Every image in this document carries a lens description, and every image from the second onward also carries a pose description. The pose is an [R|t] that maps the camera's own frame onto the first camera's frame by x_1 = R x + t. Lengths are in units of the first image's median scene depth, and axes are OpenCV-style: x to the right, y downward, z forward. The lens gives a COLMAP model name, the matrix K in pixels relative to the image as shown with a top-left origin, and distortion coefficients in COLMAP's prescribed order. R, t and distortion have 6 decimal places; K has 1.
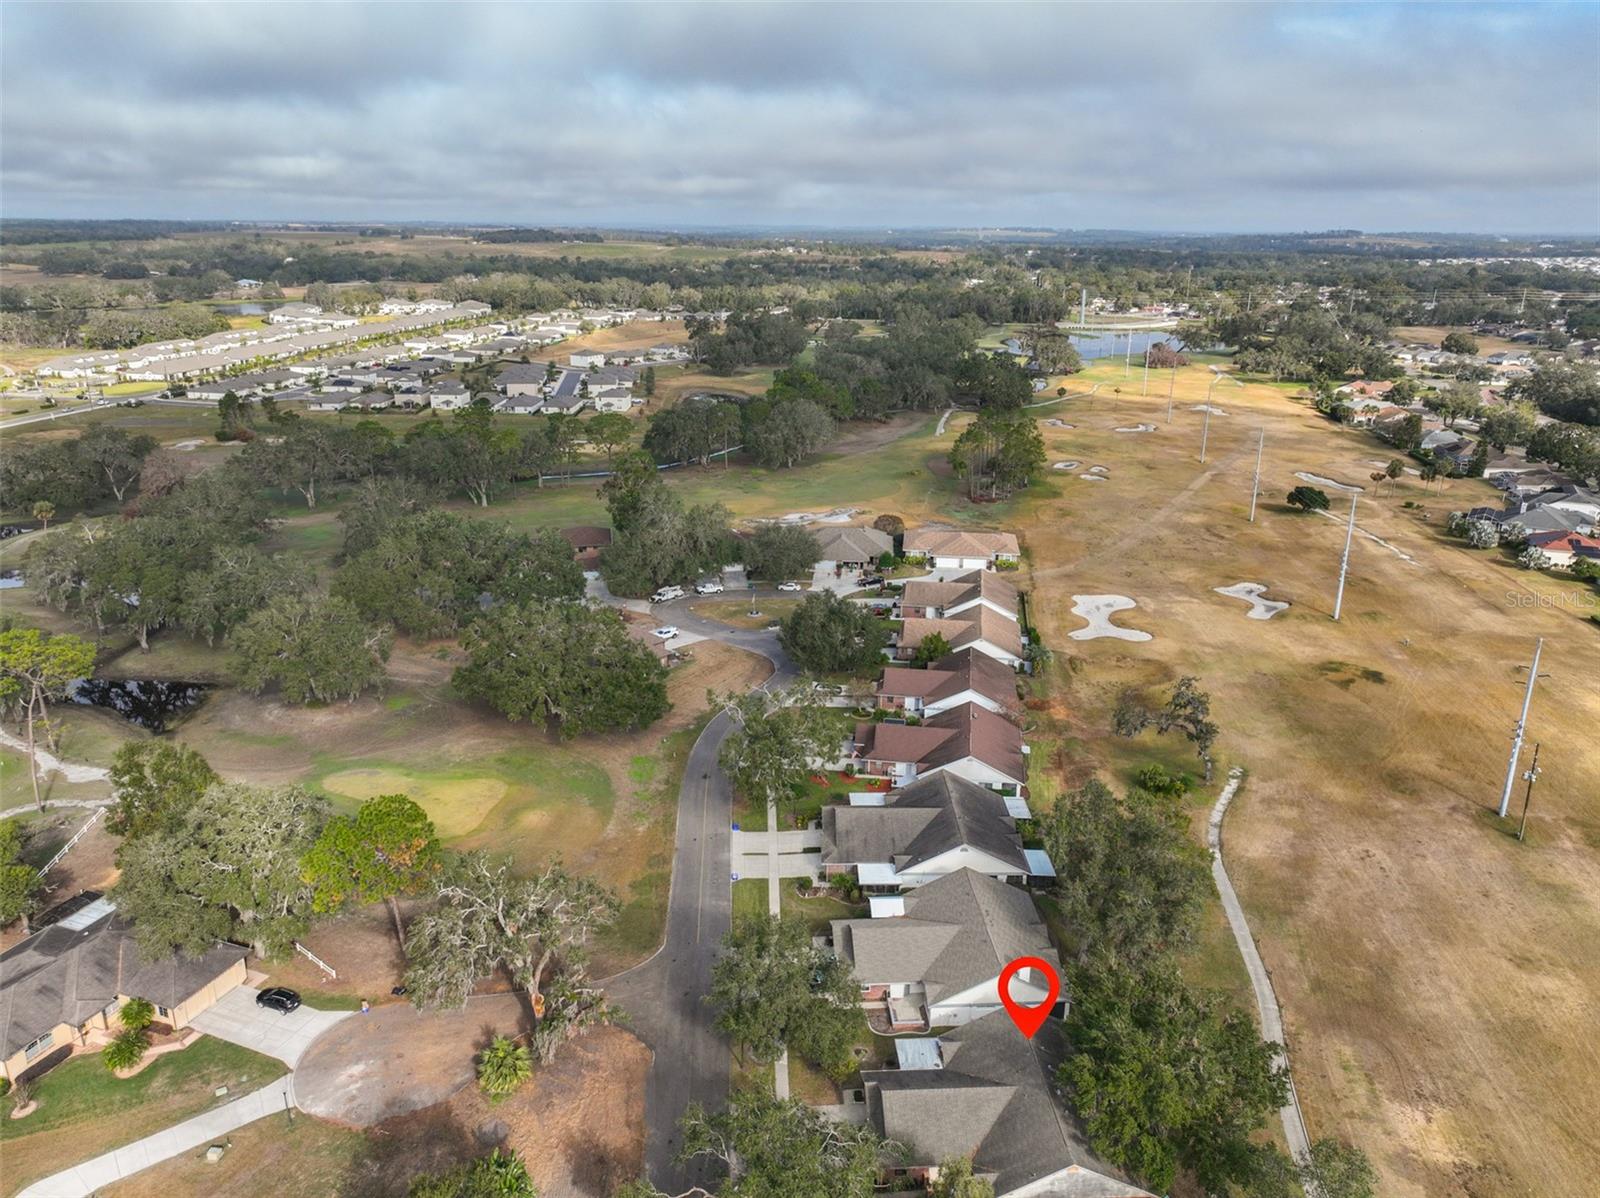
lens RADIAL K [[1125.8, 0, 806.3], [0, 1125.8, 598.5], [0, 0, 1]] dist [-0.003520, 0.021786]
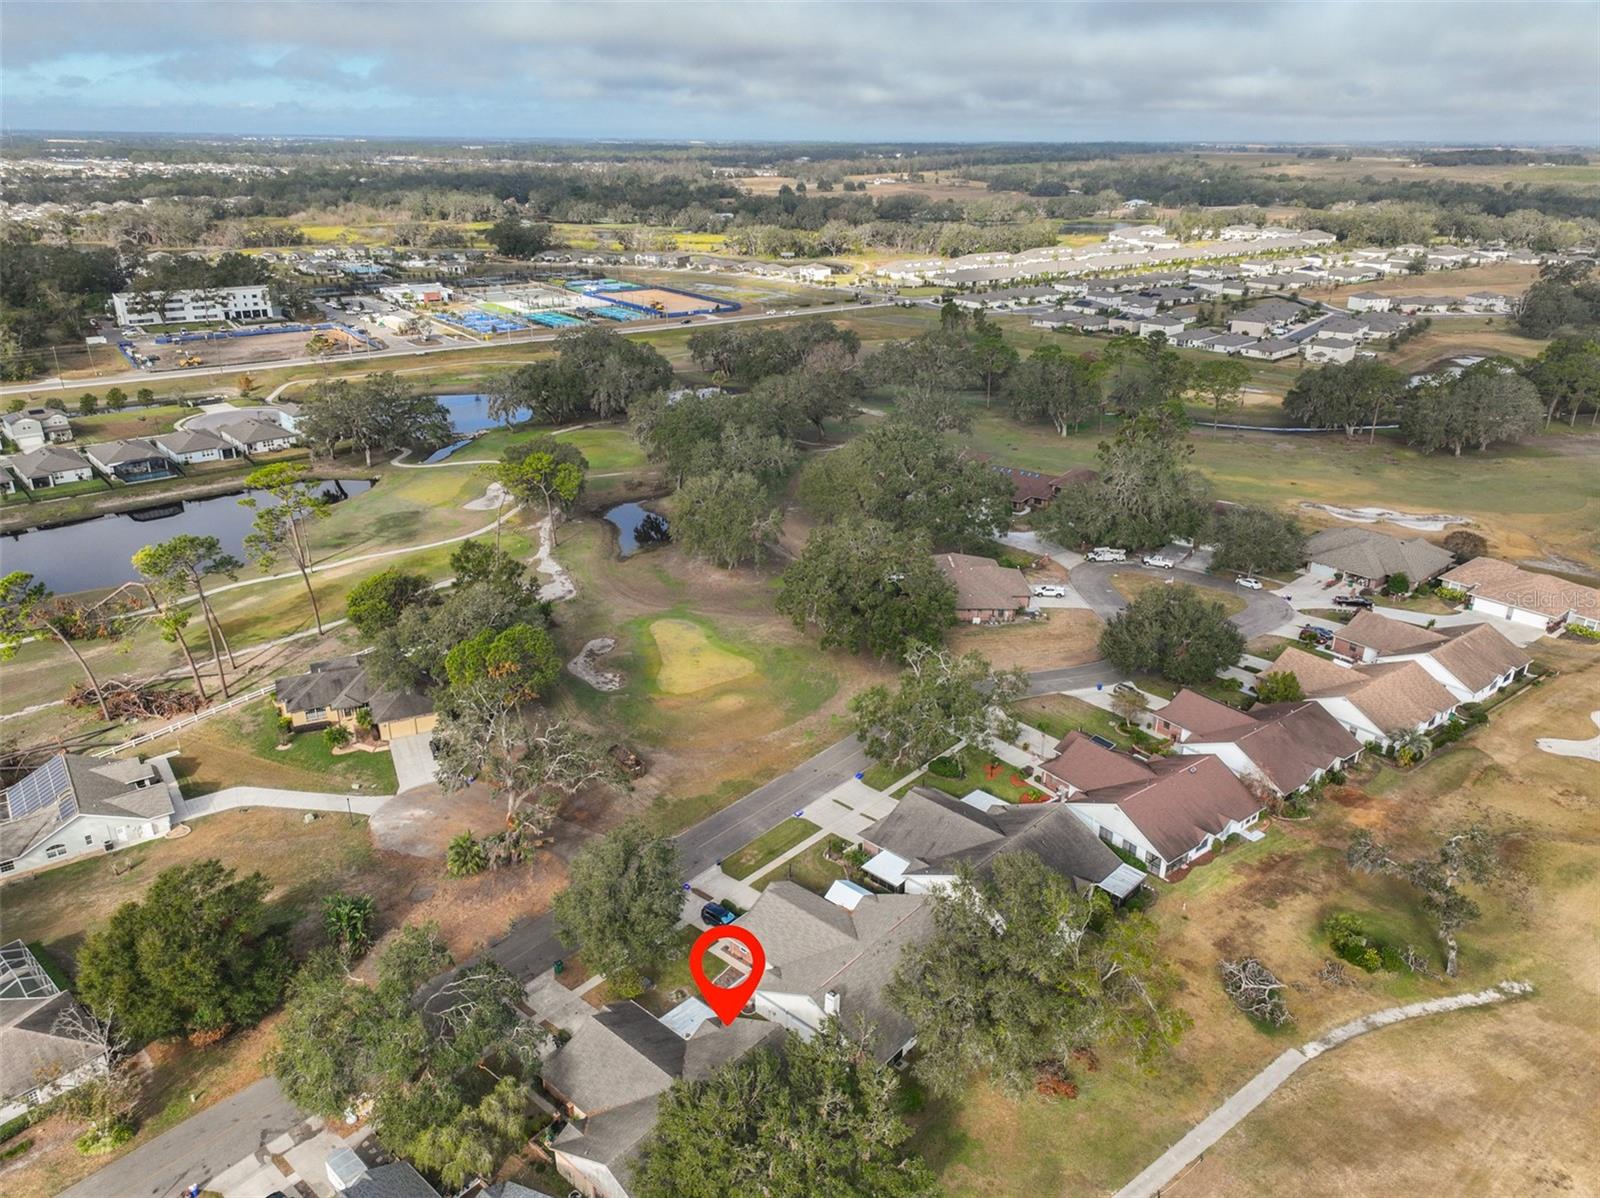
lens RADIAL K [[1125.8, 0, 806.3], [0, 1125.8, 598.5], [0, 0, 1]] dist [-0.003520, 0.021786]
pose [[0.707099, 0.263552, -0.656164, 0.161063], [-0.222385, 0.963745, 0.147445, -0.025842], [0.671234, 0.041663, 0.740074, 0.073337]]
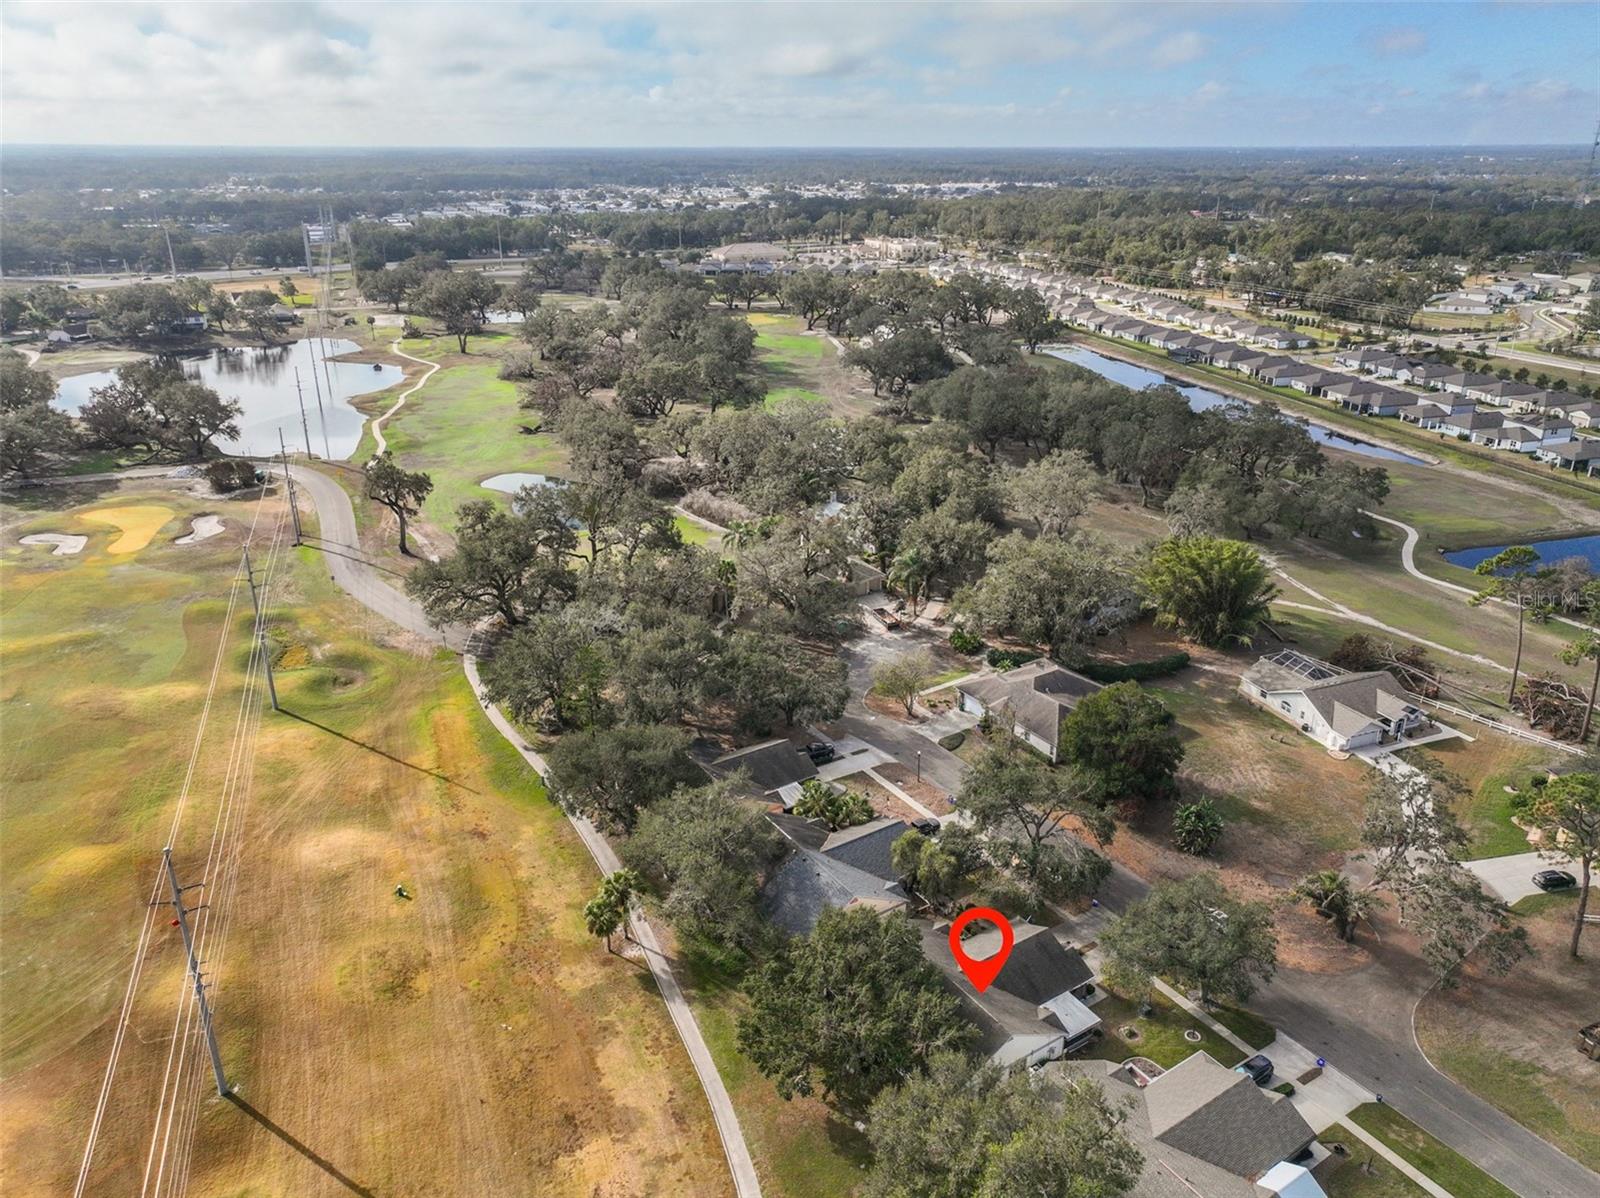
lens RADIAL K [[1125.8, 0, 806.3], [0, 1125.8, 598.5], [0, 0, 1]] dist [-0.003520, 0.021786]
pose [[-0.876133, 0.171339, -0.450592, 0.156745], [-0.158185, 0.780768, 0.604466, -0.103959], [0.455376, 0.600870, -0.656954, 0.300474]]
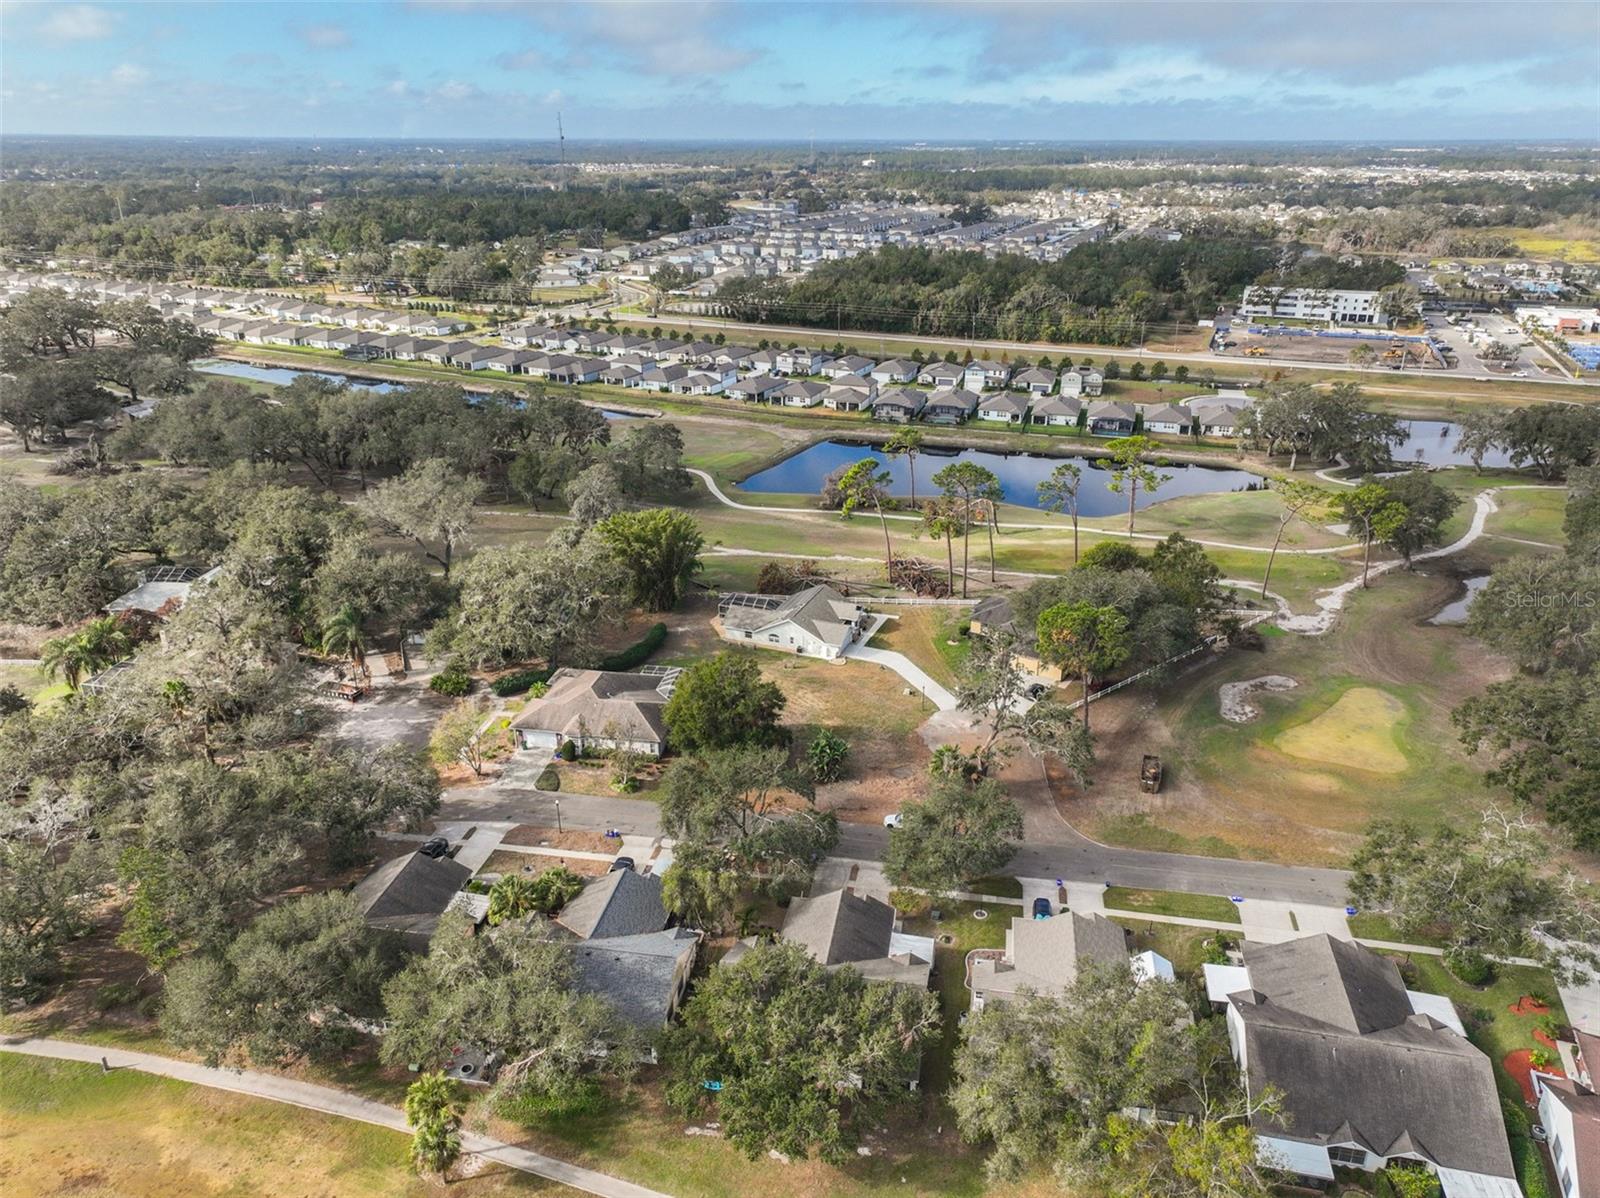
lens RADIAL K [[1125.8, 0, 806.3], [0, 1125.8, 598.5], [0, 0, 1]] dist [-0.003520, 0.021786]
pose [[-0.239291, 0.357663, -0.902672, 0.218955], [-0.308794, 0.853378, 0.419991, -0.067918], [0.920536, 0.379240, -0.093761, 0.198592]]
